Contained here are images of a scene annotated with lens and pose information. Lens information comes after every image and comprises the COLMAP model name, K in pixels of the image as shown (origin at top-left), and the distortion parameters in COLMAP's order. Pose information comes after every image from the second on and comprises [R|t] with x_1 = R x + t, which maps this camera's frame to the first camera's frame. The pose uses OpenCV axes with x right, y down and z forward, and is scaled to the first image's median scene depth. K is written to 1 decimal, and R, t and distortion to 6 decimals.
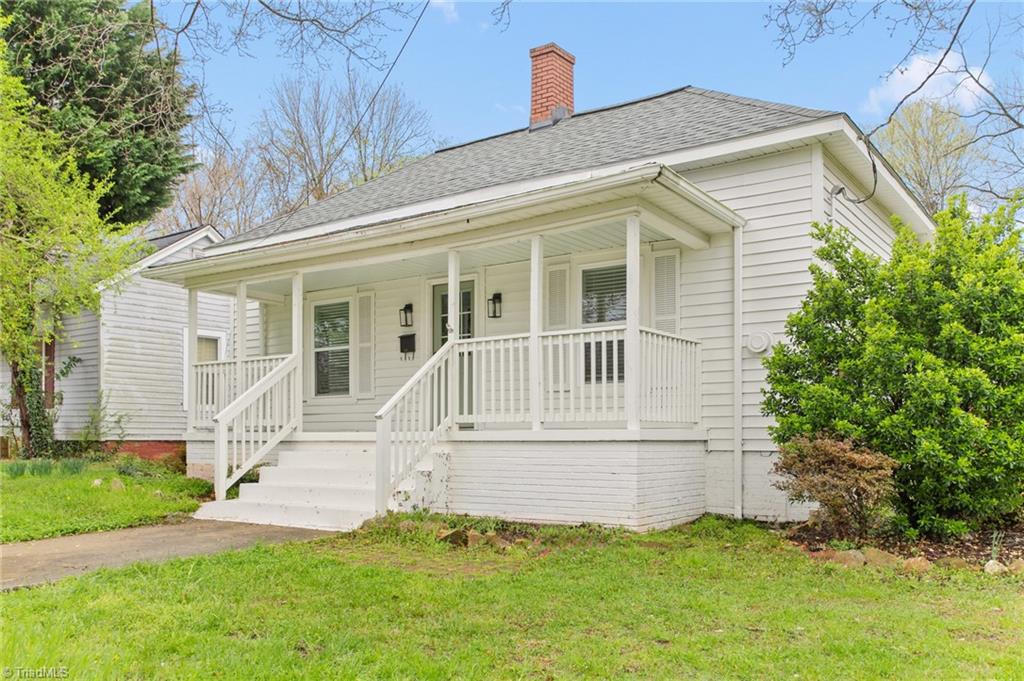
lens RADIAL K [[851.7, 0, 512.0], [0, 851.7, 340.5], [0, 0, 1]] dist [0.053007, 0.004908]
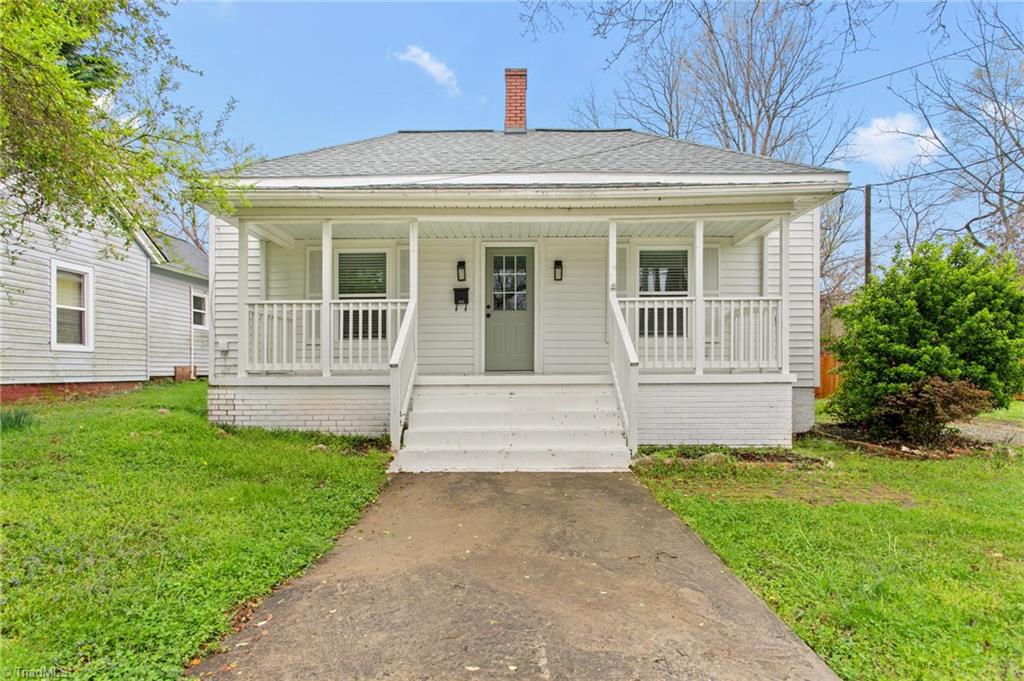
lens RADIAL K [[606.0, 0, 513.0], [0, 606.0, 300.2], [0, 0, 1]] dist [0.002632, 0.000426]
pose [[0.829448, 0.076006, 0.553389, -0.542640], [-0.062396, 0.997106, -0.043425, 0.041763], [-0.555088, 0.001490, 0.831790, 0.320482]]
